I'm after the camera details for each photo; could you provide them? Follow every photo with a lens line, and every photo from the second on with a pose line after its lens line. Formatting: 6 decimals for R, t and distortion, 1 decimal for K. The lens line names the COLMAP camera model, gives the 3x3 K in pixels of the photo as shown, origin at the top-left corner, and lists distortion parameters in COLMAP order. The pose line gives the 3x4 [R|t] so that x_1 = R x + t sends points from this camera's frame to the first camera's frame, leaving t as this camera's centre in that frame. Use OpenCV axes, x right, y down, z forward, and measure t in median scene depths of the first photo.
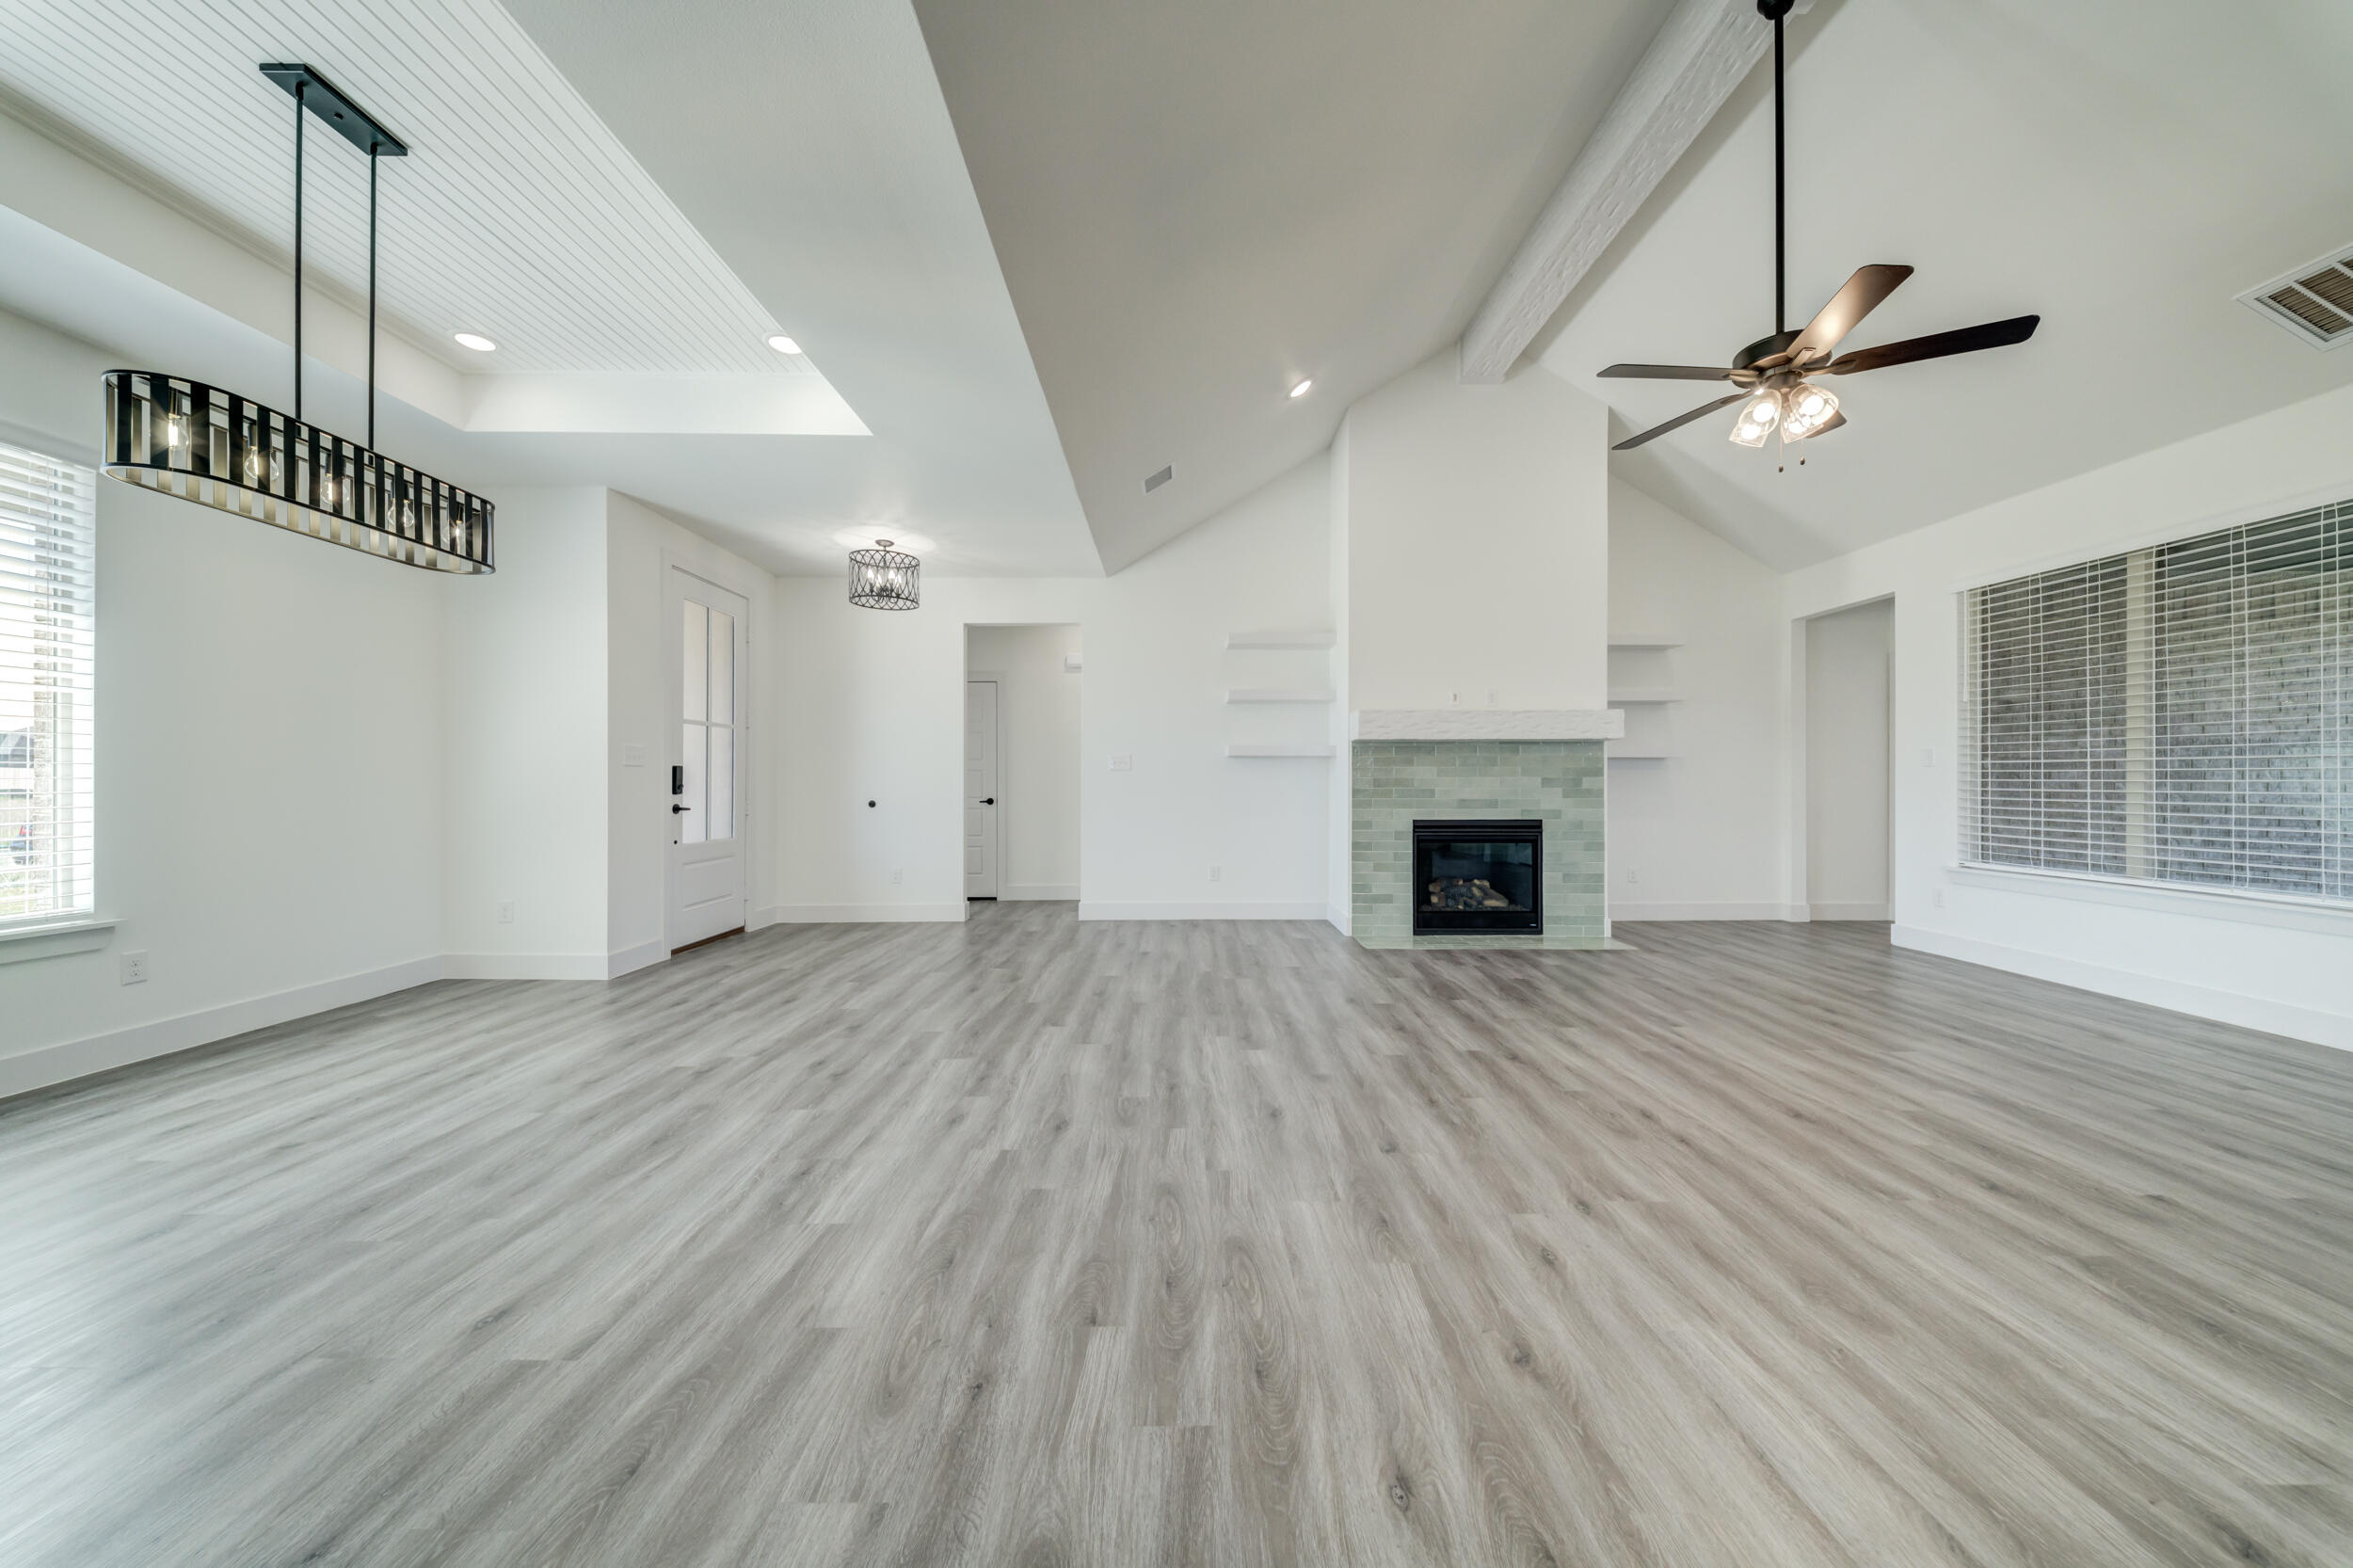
lens RADIAL K [[824.7, 0, 1170.1], [0, 824.7, 781.5], [0, 0, 1]] dist [0.010529, -0.007395]
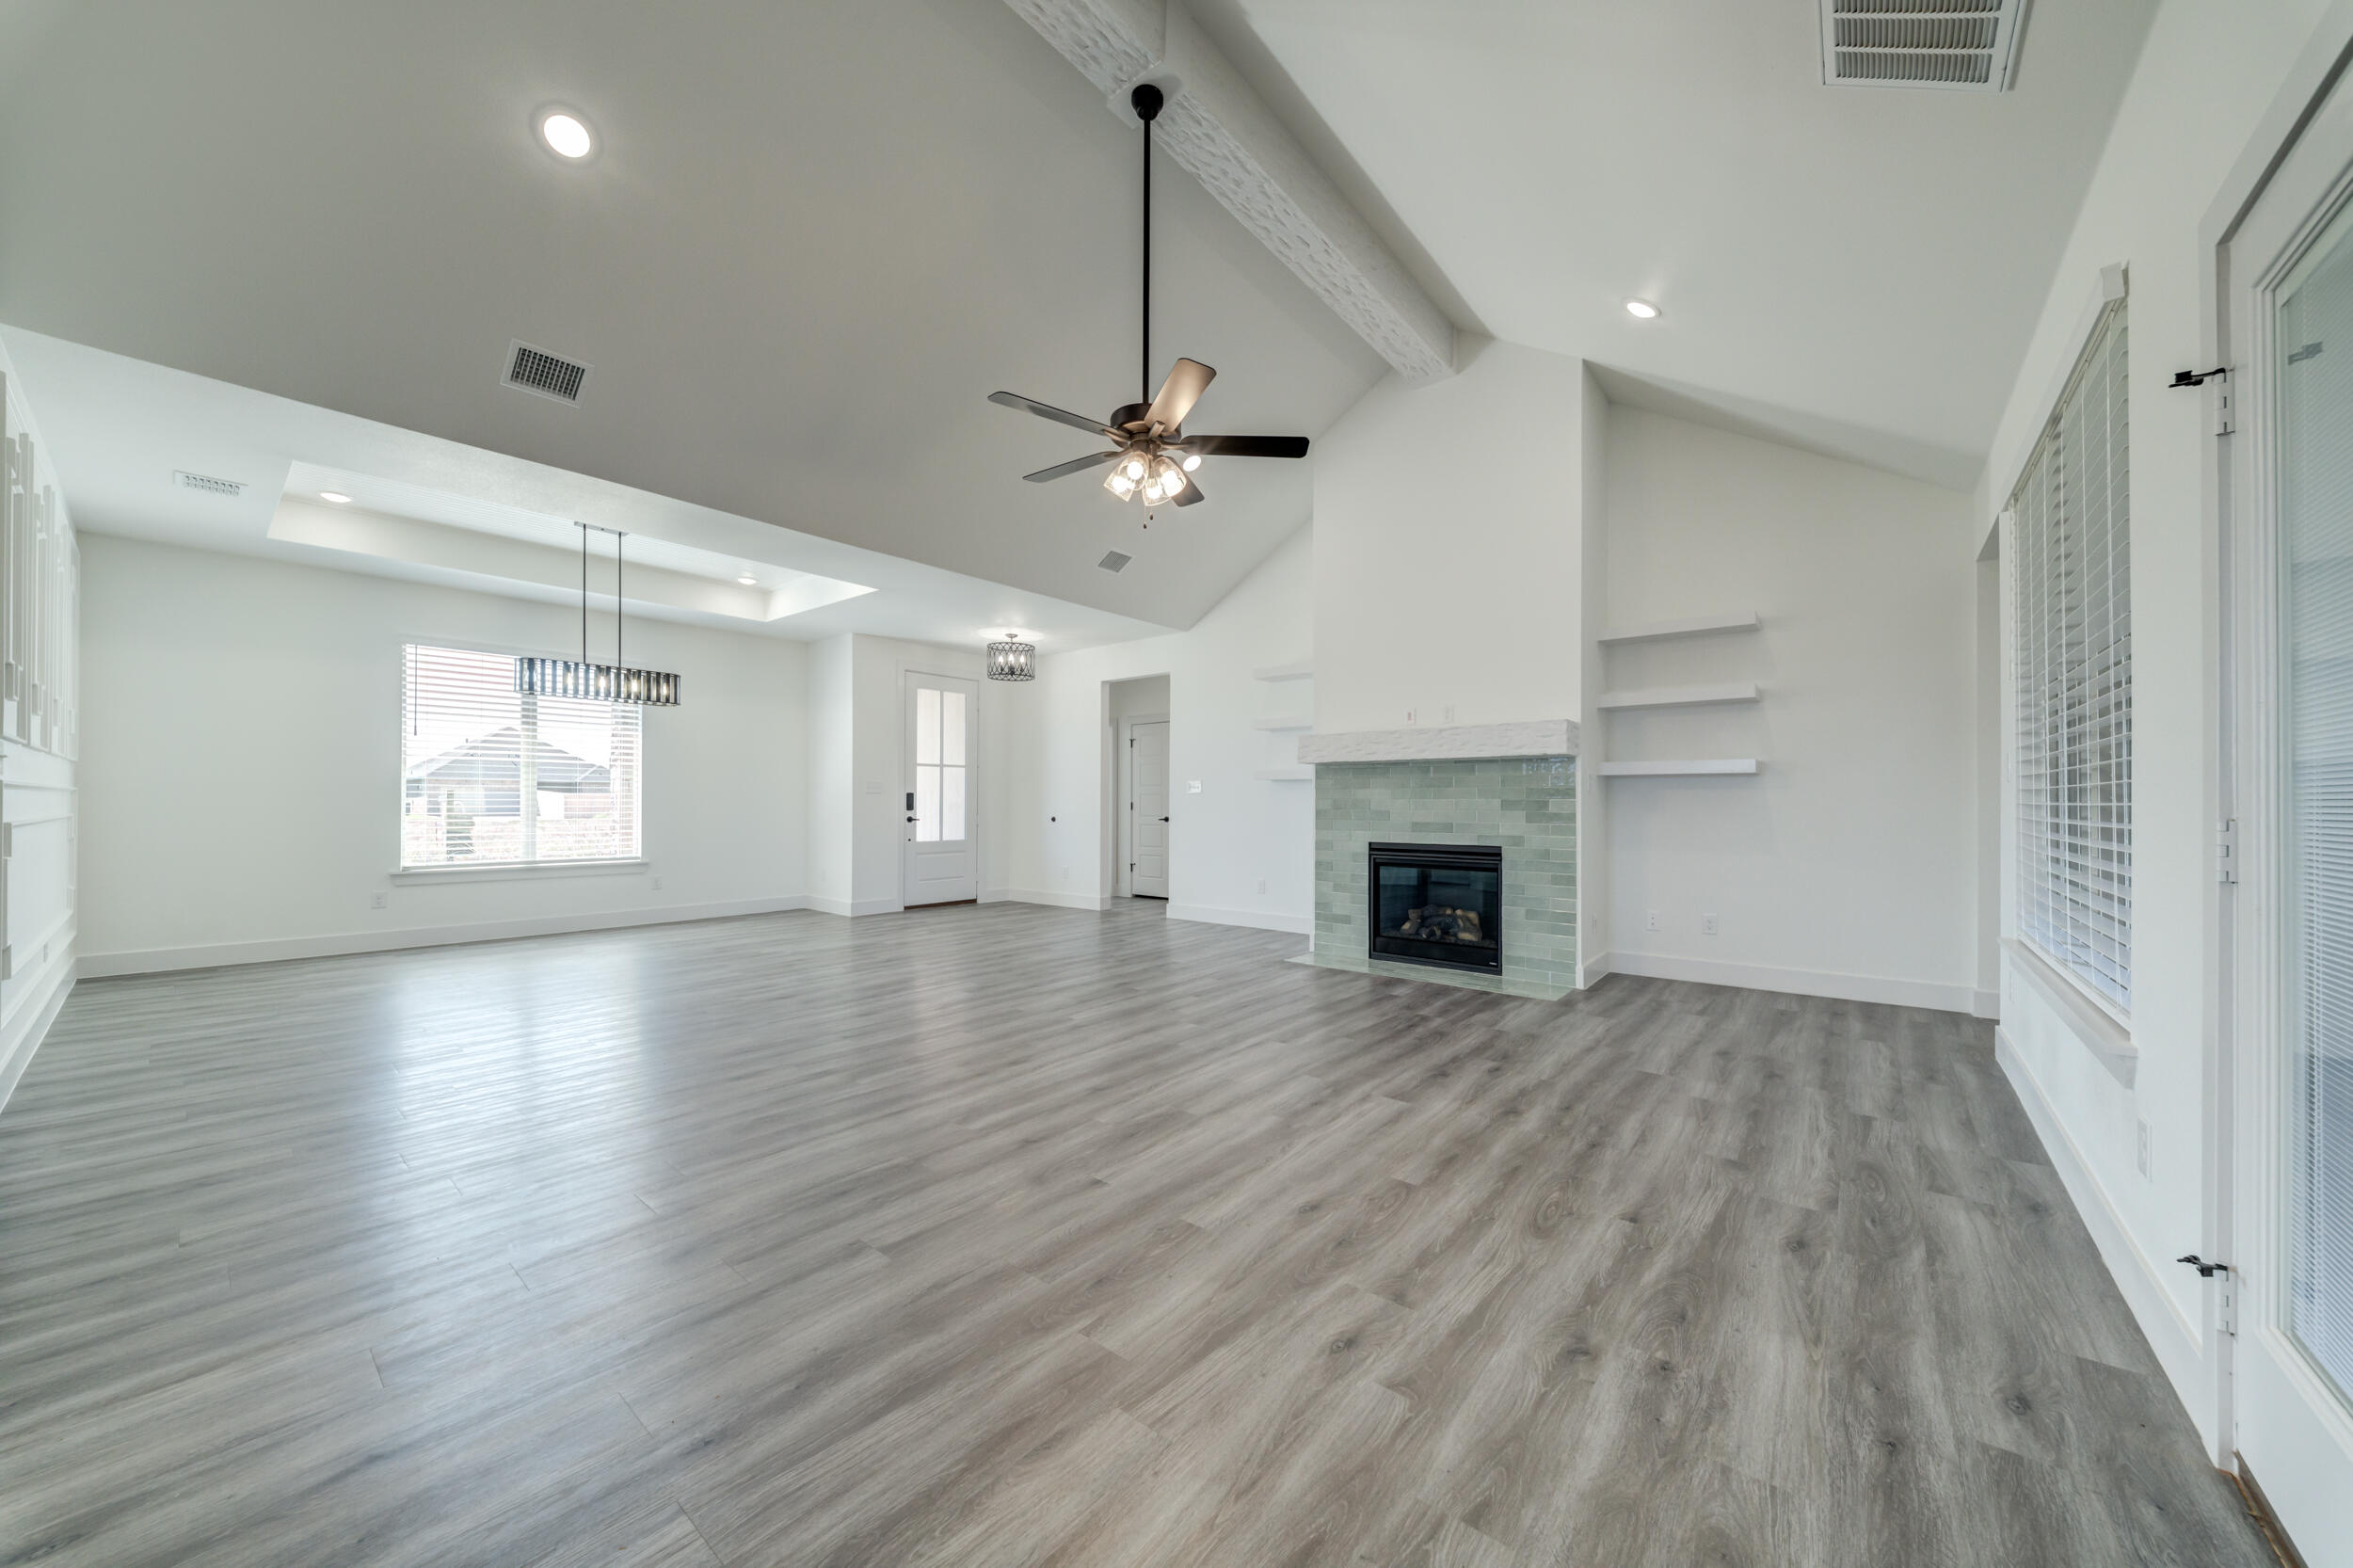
lens RADIAL K [[824.9, 0, 1168.0], [0, 824.9, 797.3], [0, 0, 1]] dist [0.012751, -0.006772]
pose [[0.763427, -0.002375, -0.645889, 1.307441], [-0.003257, 0.999966, -0.007527, 0.000712], [0.645885, 0.007850, 0.763394, 0.142929]]
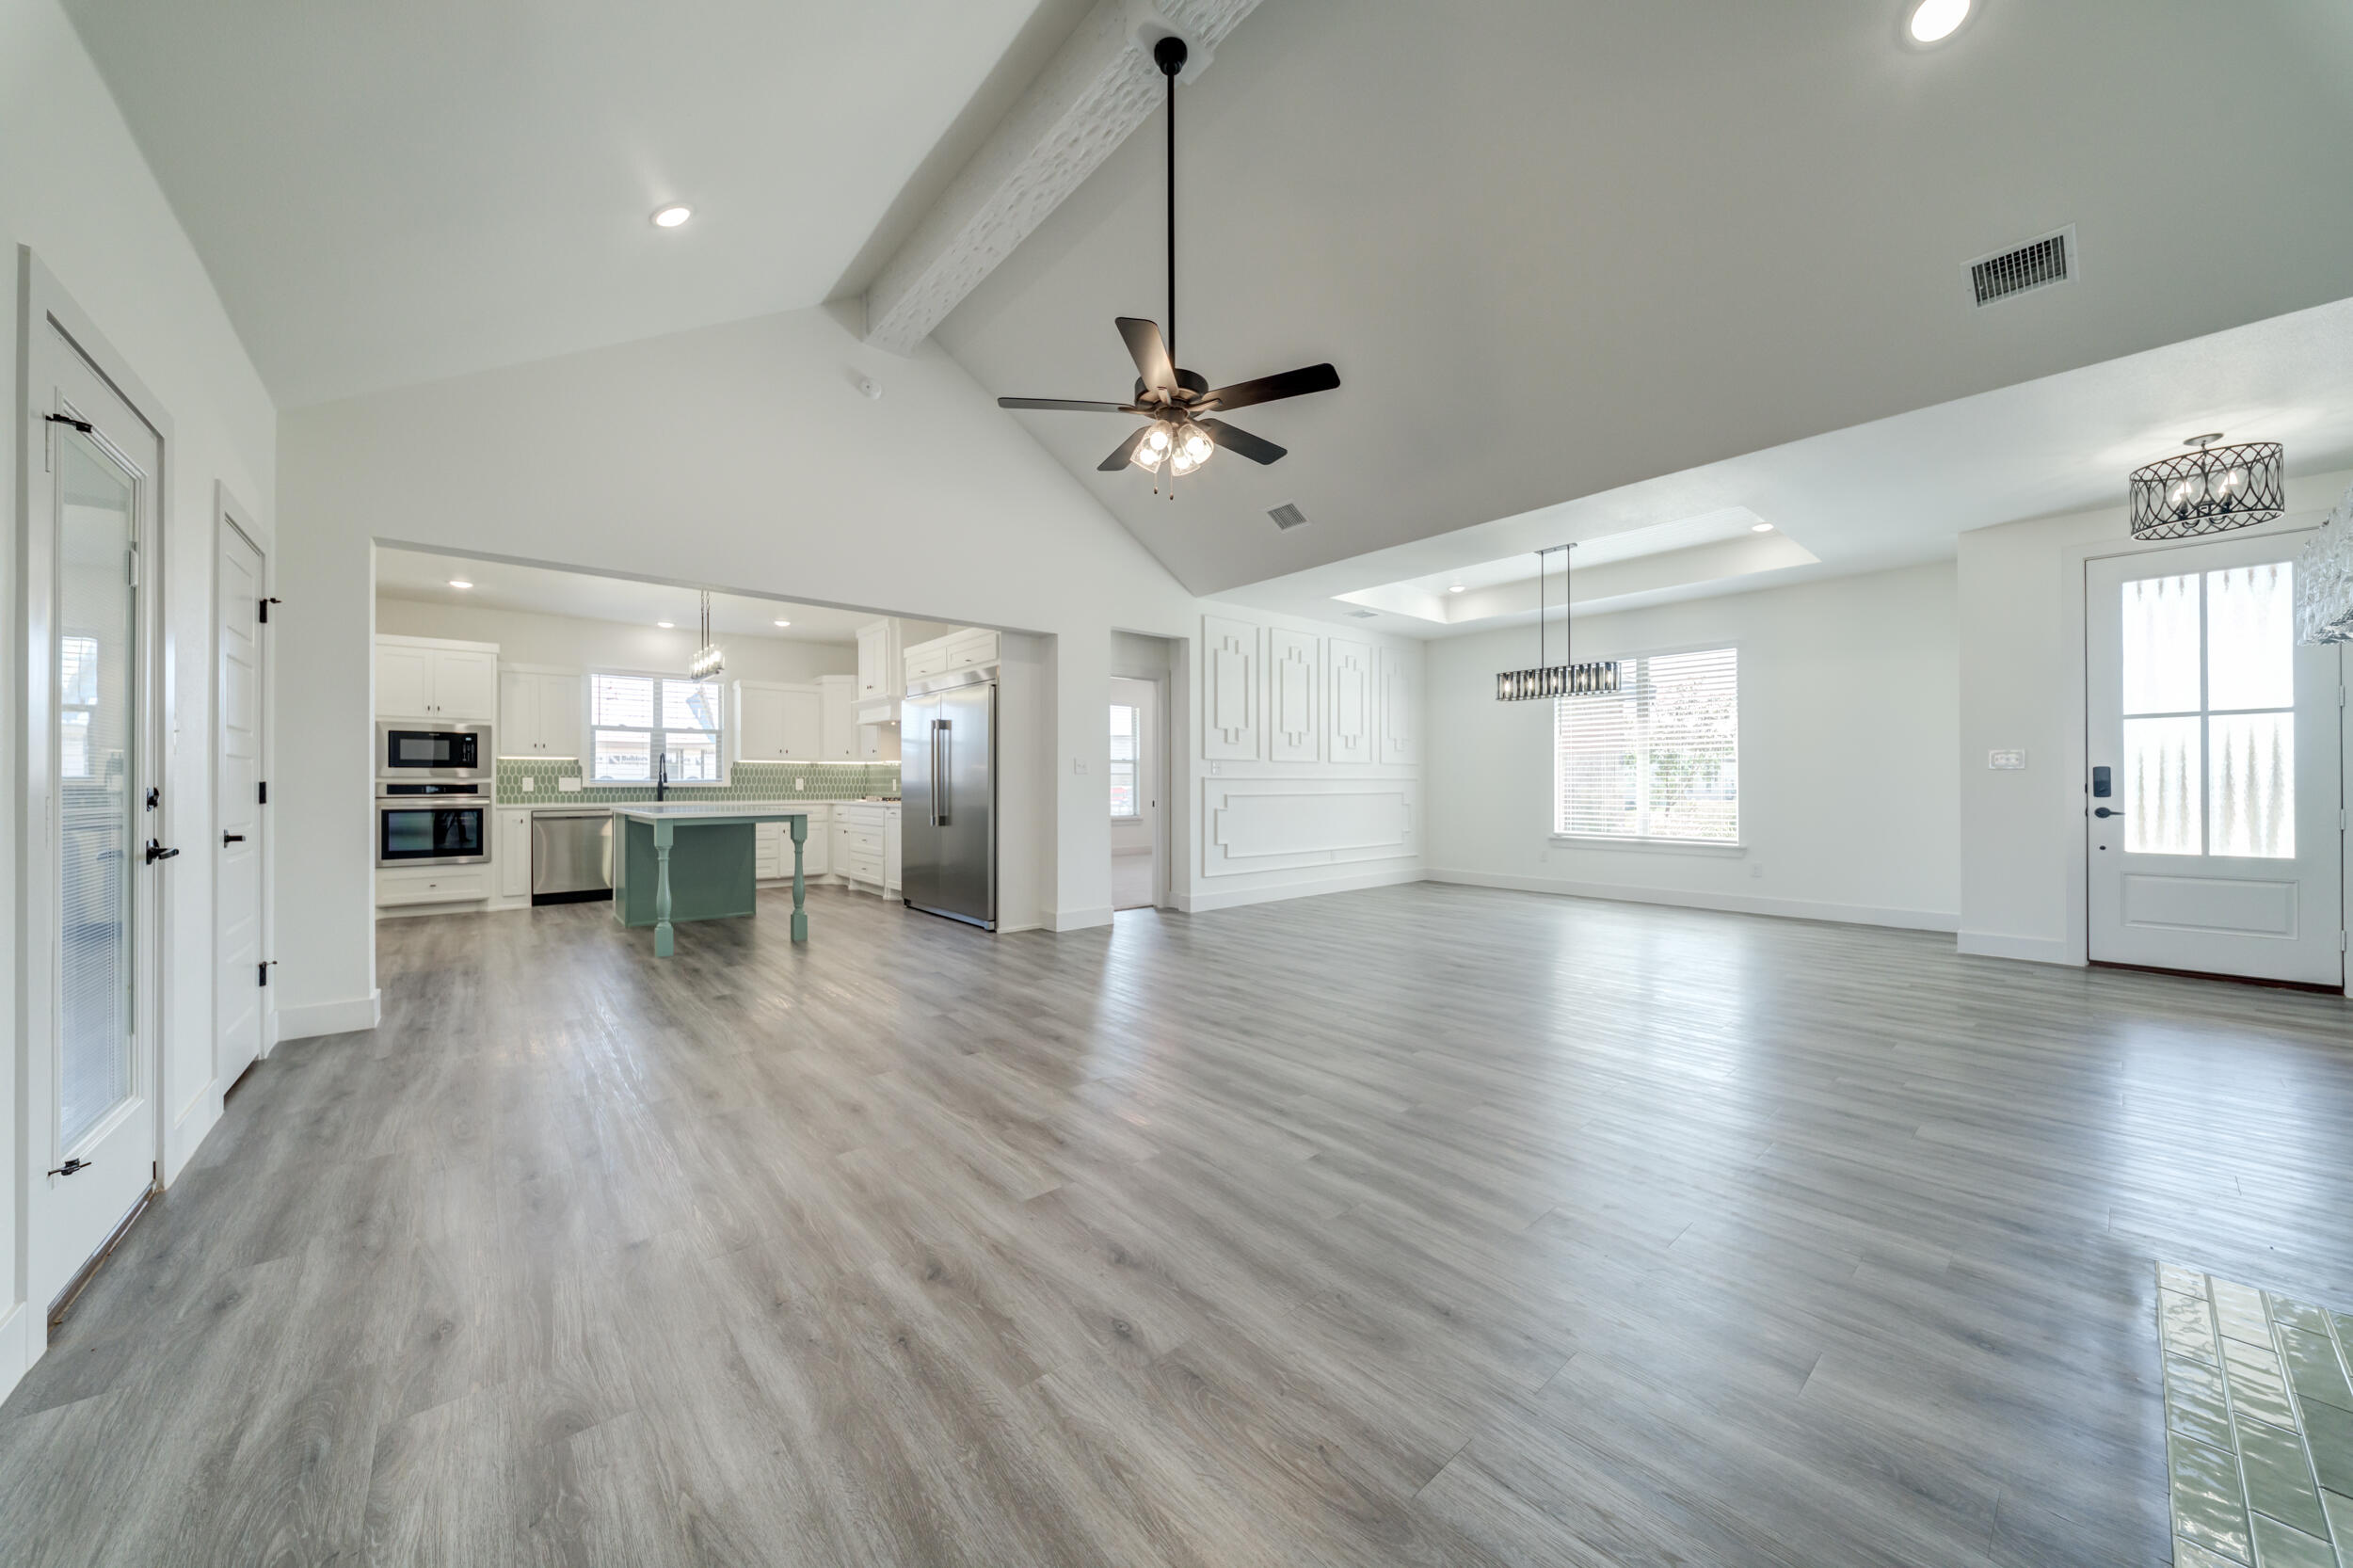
lens RADIAL K [[805.6, 0, 1185.3], [0, 805.6, 784.9], [0, 0, 1]] dist [0.004415, -0.000151]
pose [[-0.756642, 0.001985, -0.653827, 1.244093], [0.001349, 0.999998, 0.001476, -0.002150], [0.653828, 0.000235, -0.756643, 1.590666]]
